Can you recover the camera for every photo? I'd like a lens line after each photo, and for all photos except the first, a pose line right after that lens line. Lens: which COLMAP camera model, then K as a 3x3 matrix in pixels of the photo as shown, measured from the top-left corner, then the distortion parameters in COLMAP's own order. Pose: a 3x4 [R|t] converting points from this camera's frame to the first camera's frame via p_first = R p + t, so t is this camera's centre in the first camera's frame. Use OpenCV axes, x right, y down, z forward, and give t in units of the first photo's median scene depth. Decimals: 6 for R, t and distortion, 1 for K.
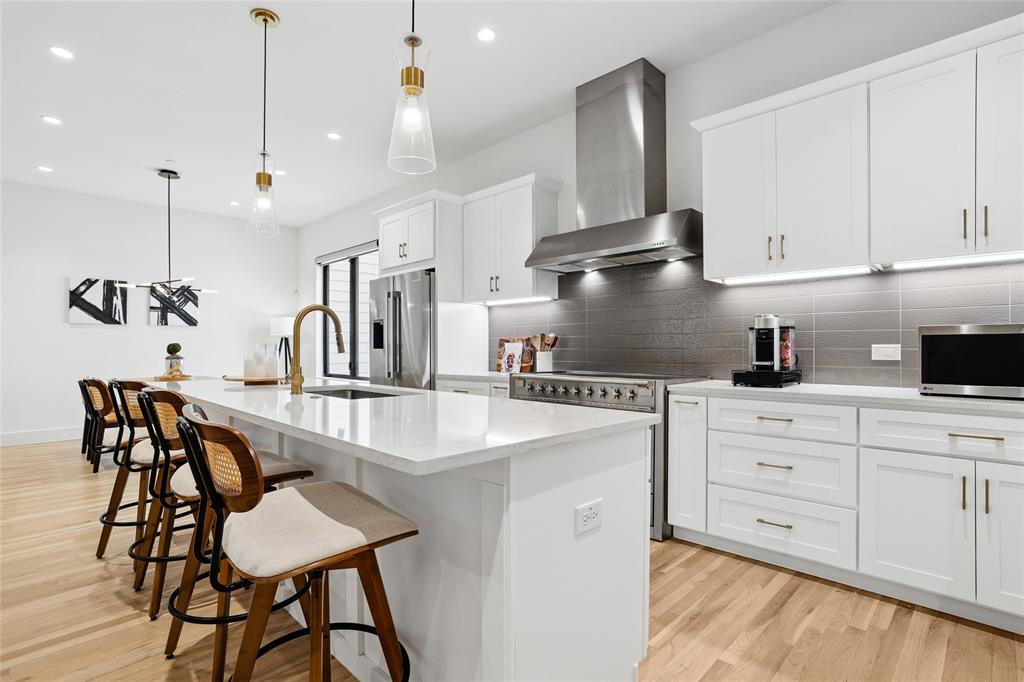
lens RADIAL K [[487.9, 0, 513.0], [0, 487.9, 346.3], [0, 0, 1]] dist [-0.006428, -0.000191]
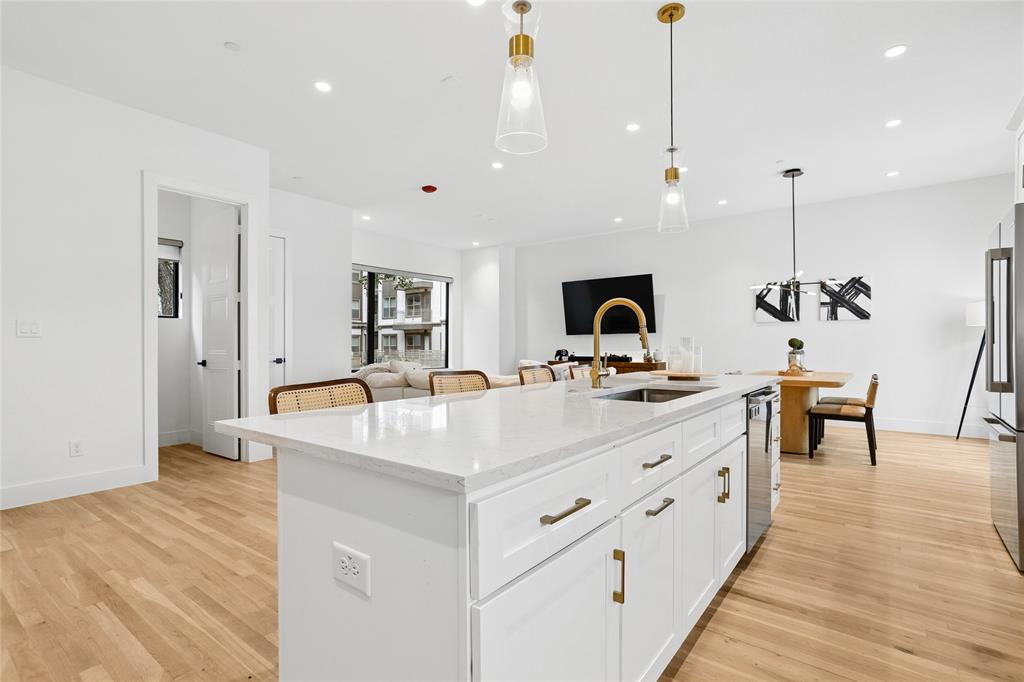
lens RADIAL K [[487.9, 0, 515.1], [0, 487.9, 342.1], [0, 0, 1]] dist [-0.006428, -0.000191]
pose [[0.129007, -0.000588, -0.991643, 0.191970], [0.001420, 0.999999, -0.000408, 0.000768], [0.991643, -0.001355, 0.129008, 0.238351]]
